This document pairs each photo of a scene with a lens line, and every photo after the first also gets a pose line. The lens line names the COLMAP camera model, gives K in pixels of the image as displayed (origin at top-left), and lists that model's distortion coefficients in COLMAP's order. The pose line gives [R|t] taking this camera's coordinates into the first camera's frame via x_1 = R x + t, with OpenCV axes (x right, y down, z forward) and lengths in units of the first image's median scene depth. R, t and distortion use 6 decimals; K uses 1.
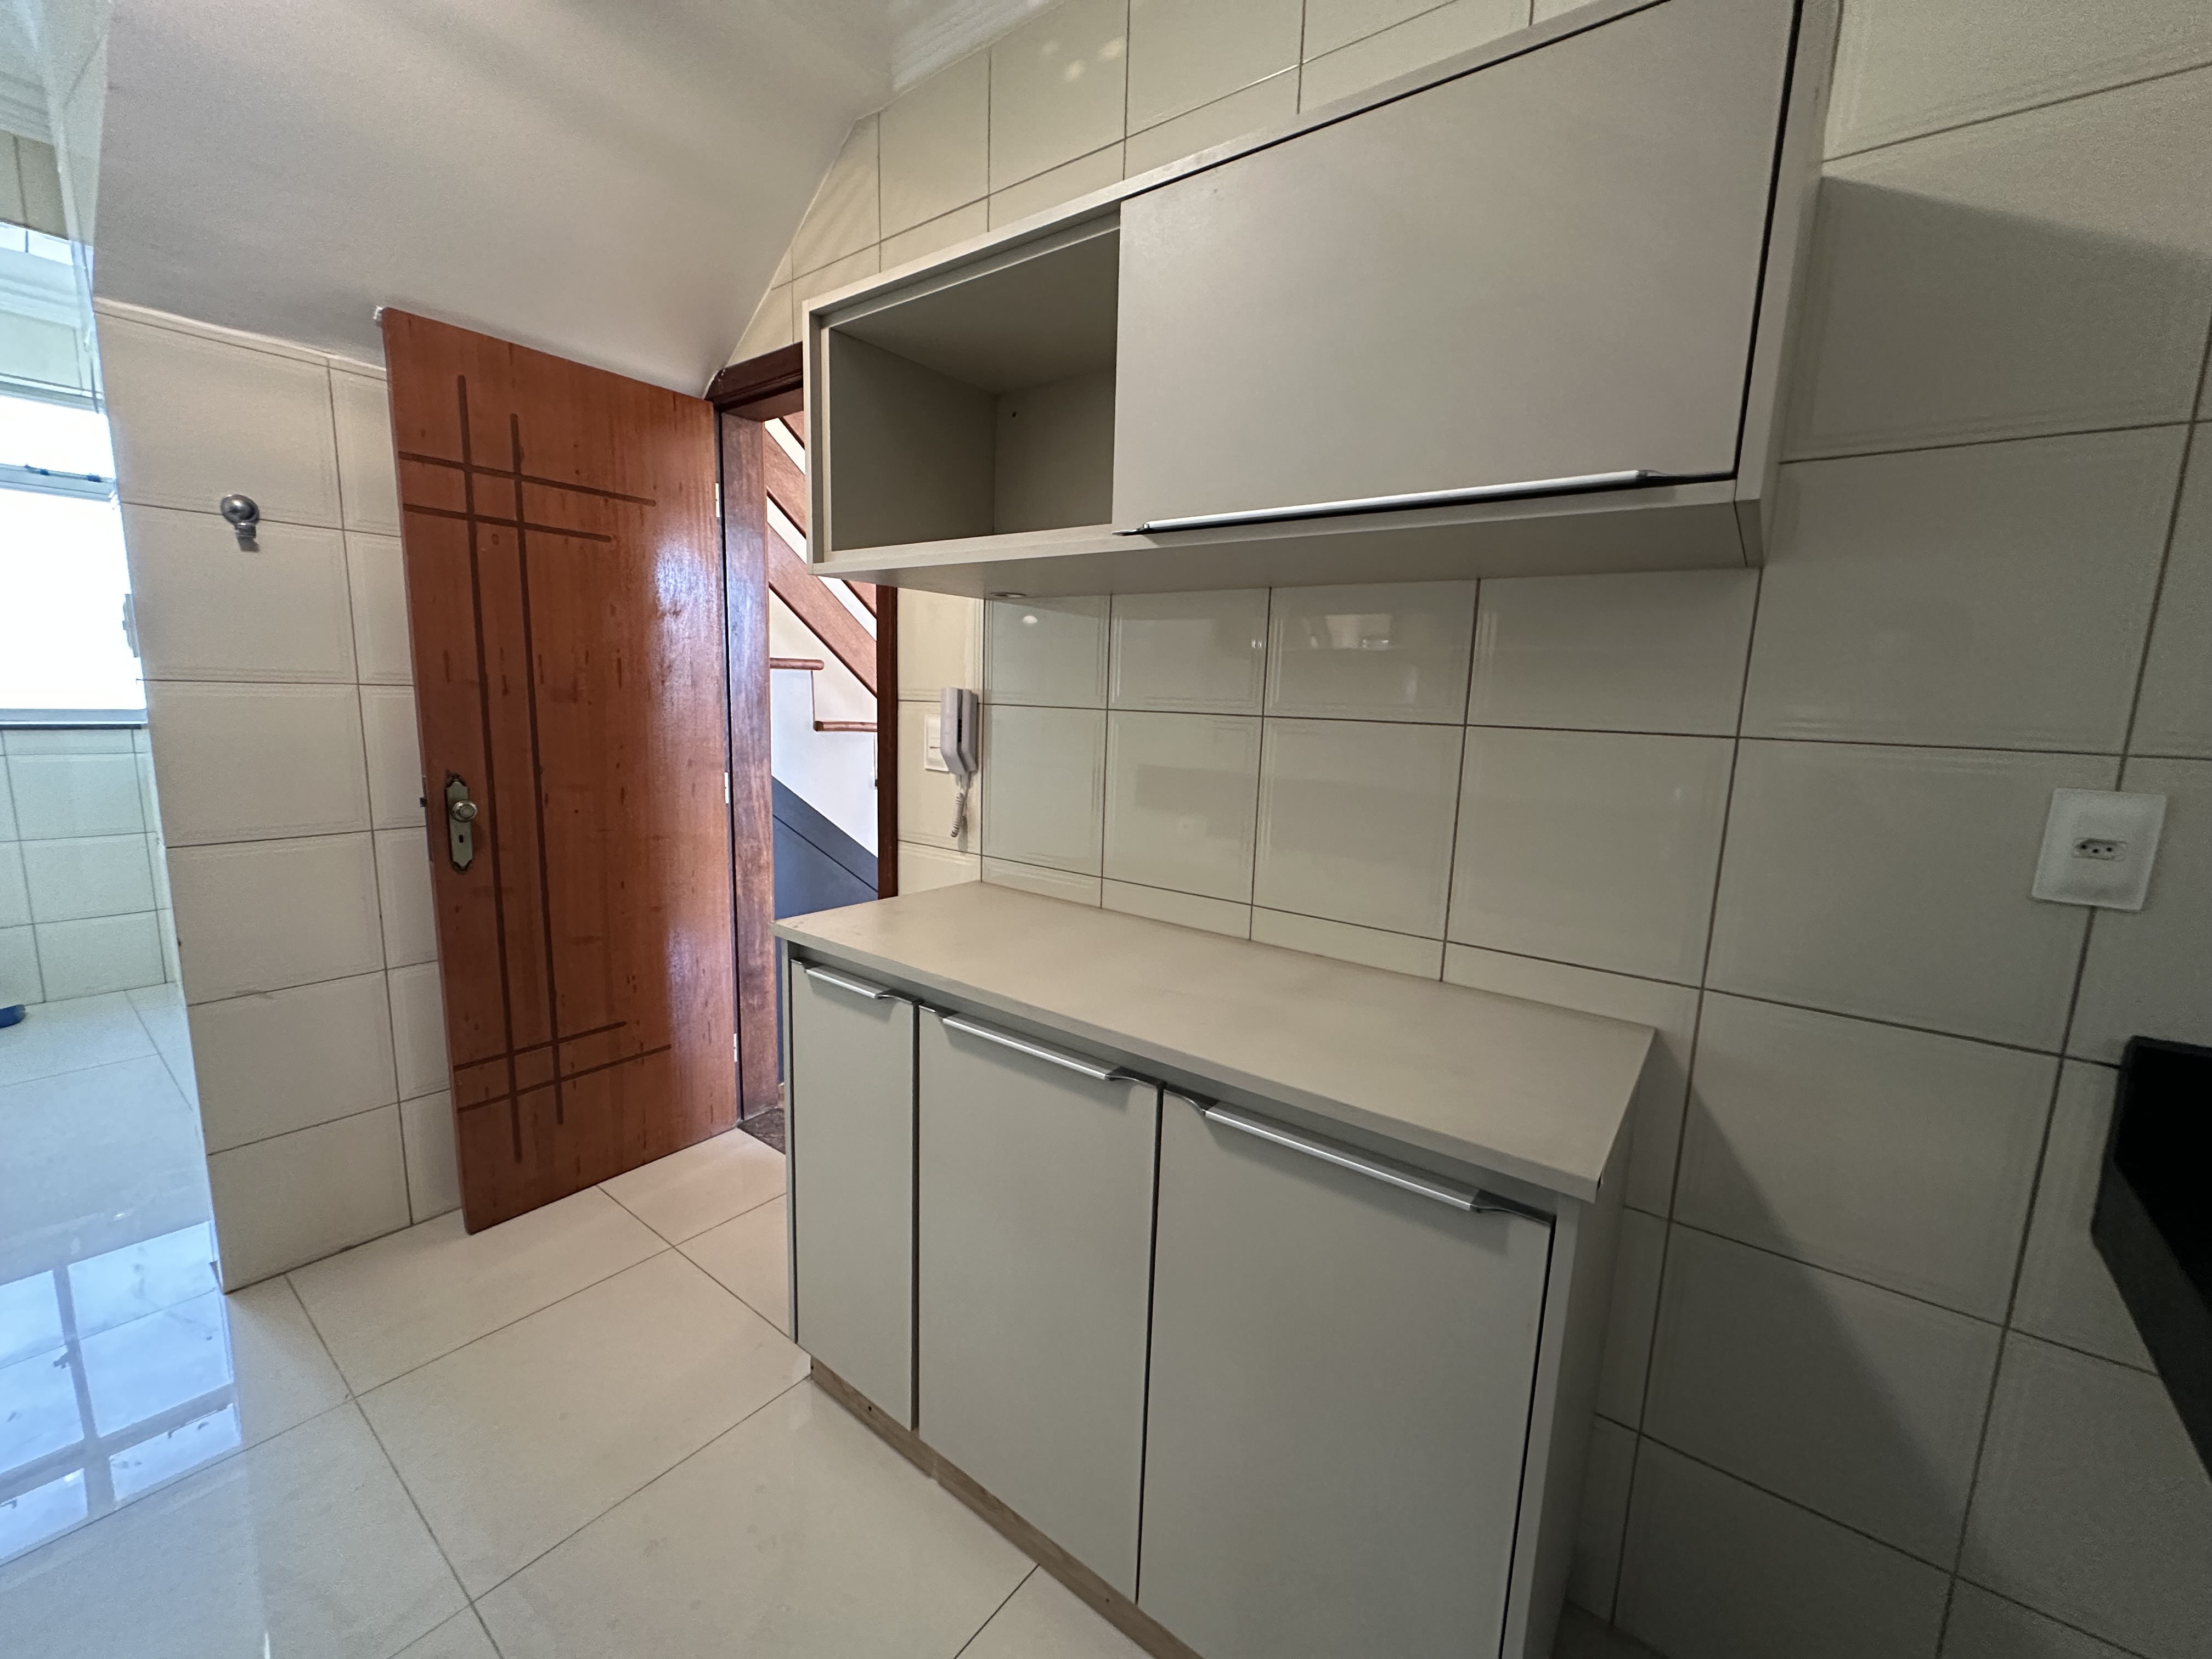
lens RADIAL K [[888.7, 0, 1105.0], [0, 888.7, 828.4], [0, 0, 1]] dist [-0.002584, 0.000982]
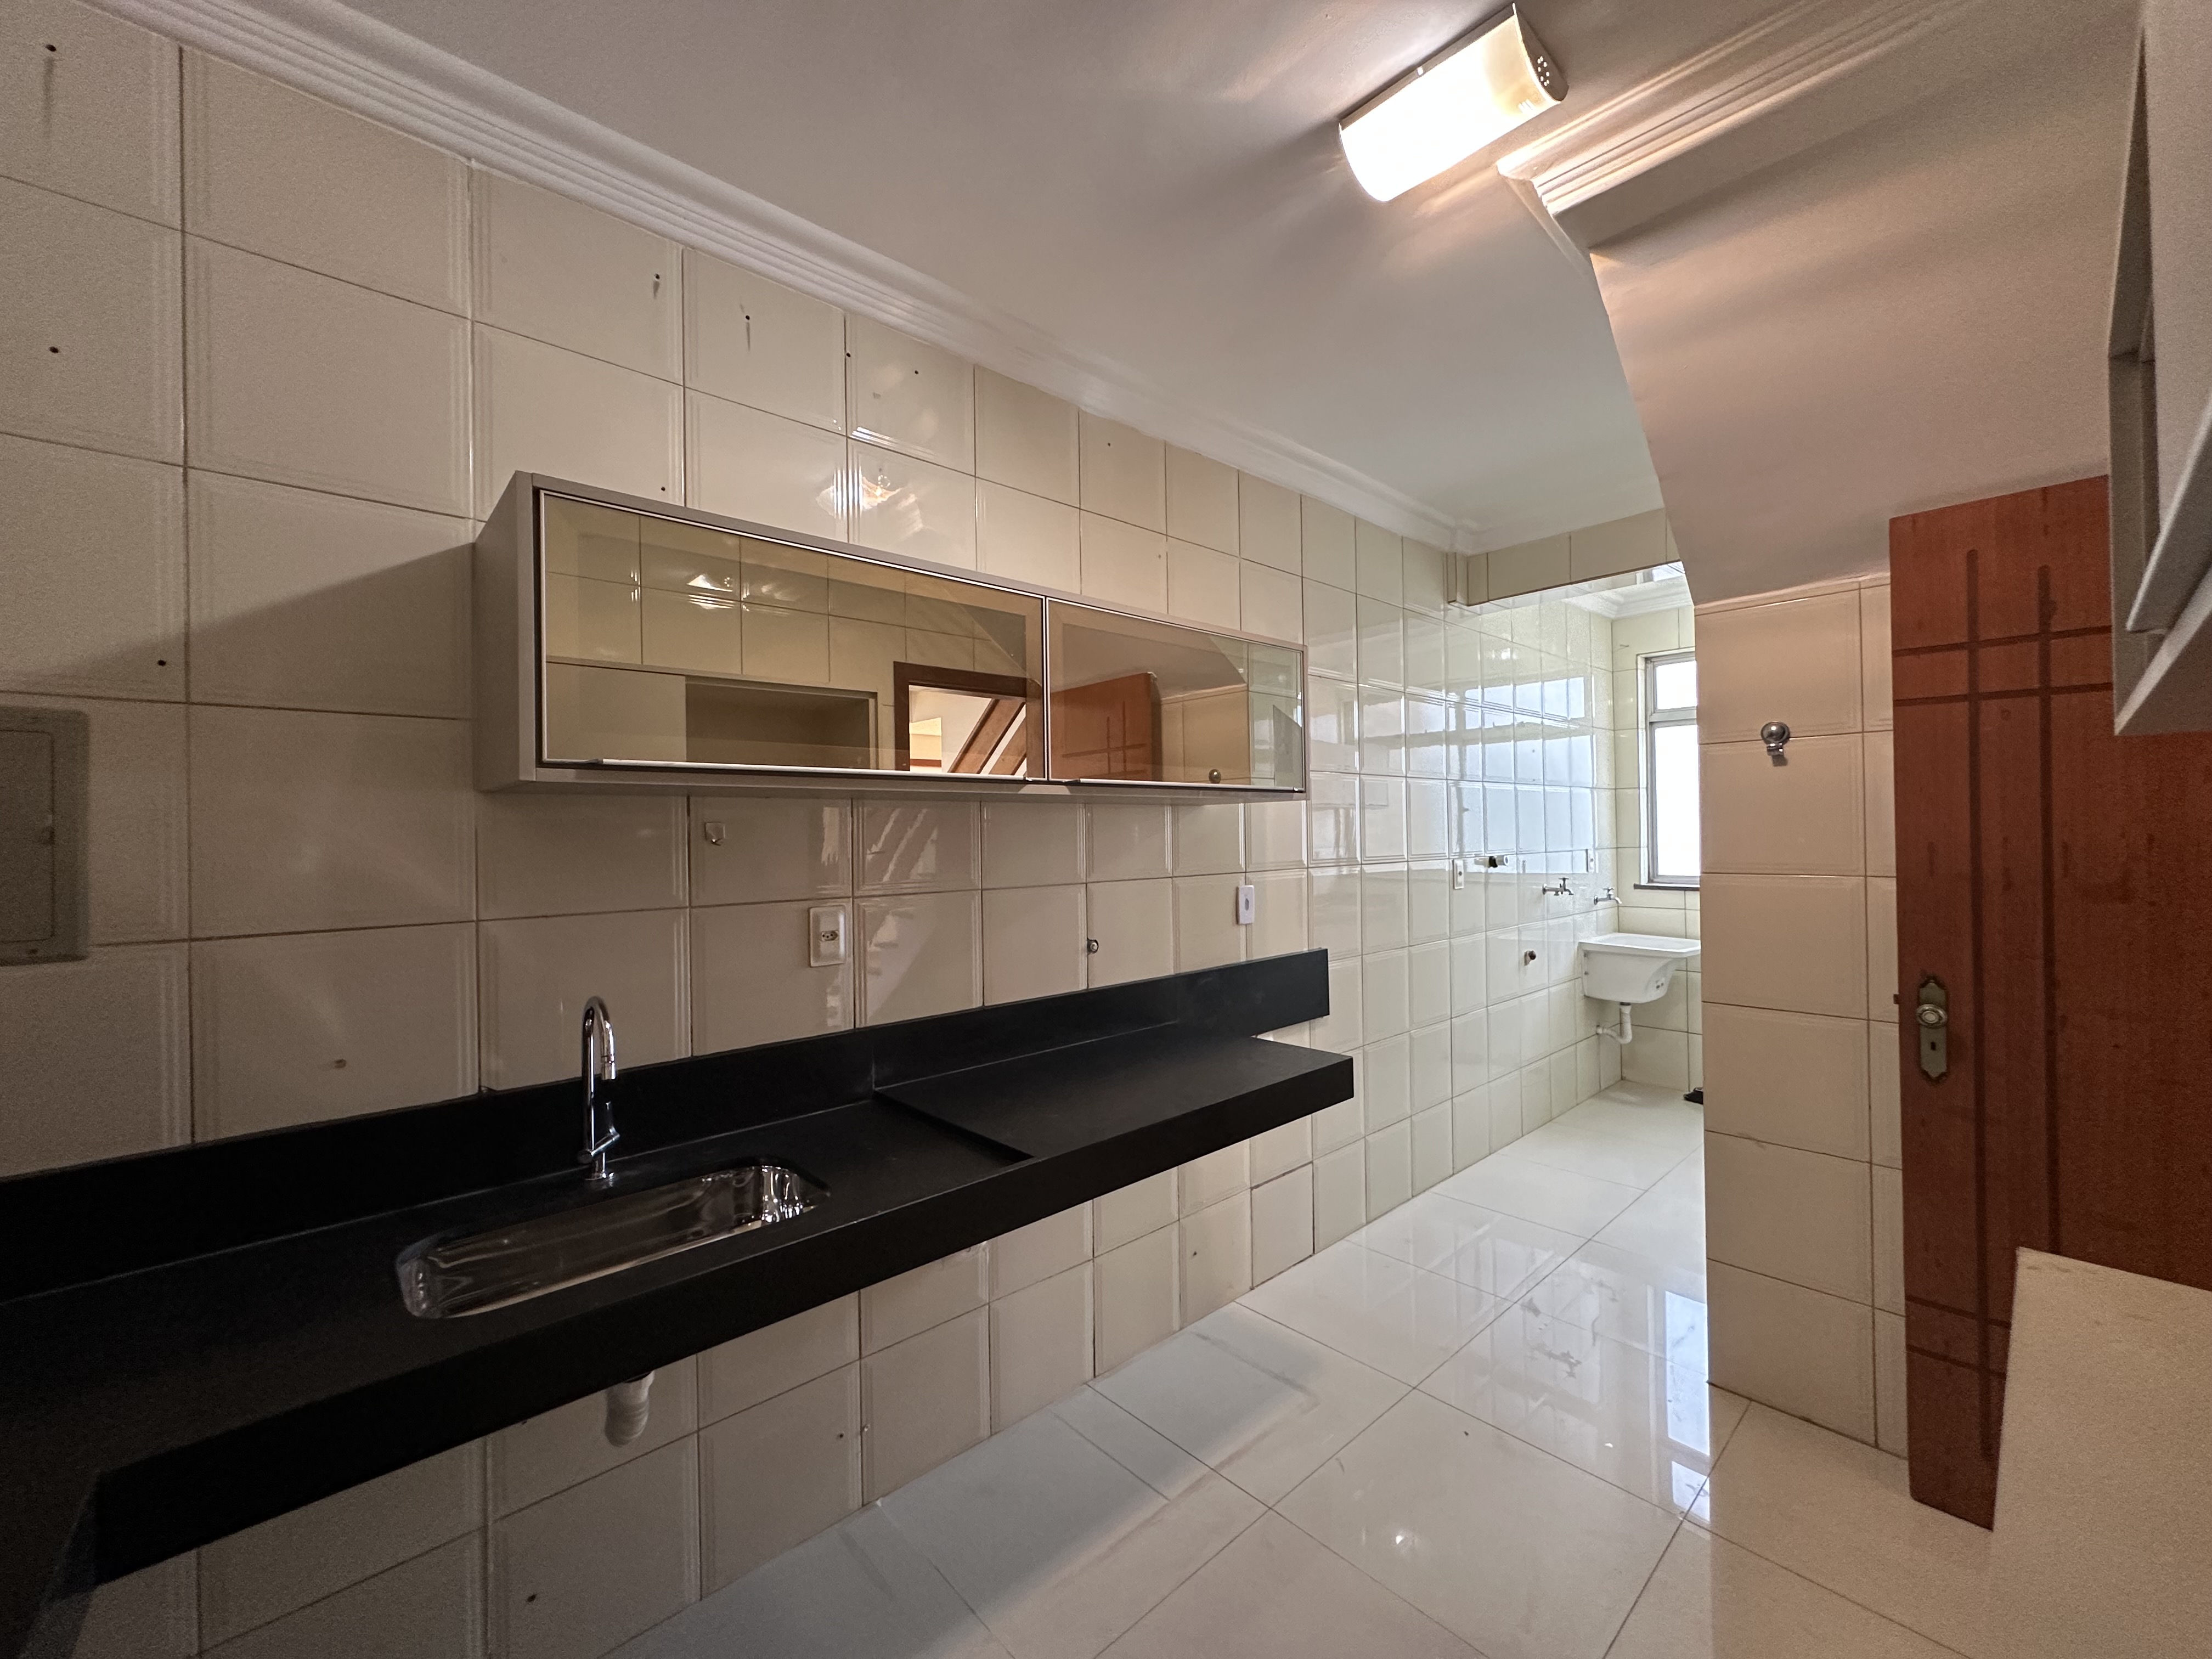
lens RADIAL K [[888.7, 0, 1105.0], [0, 888.7, 828.4], [0, 0, 1]] dist [-0.002584, 0.000982]
pose [[-0.171337, -0.030770, -0.984732, 0.326475], [-0.139798, 0.990158, -0.006616, -0.085820], [0.975244, 0.136530, -0.173952, 0.305528]]
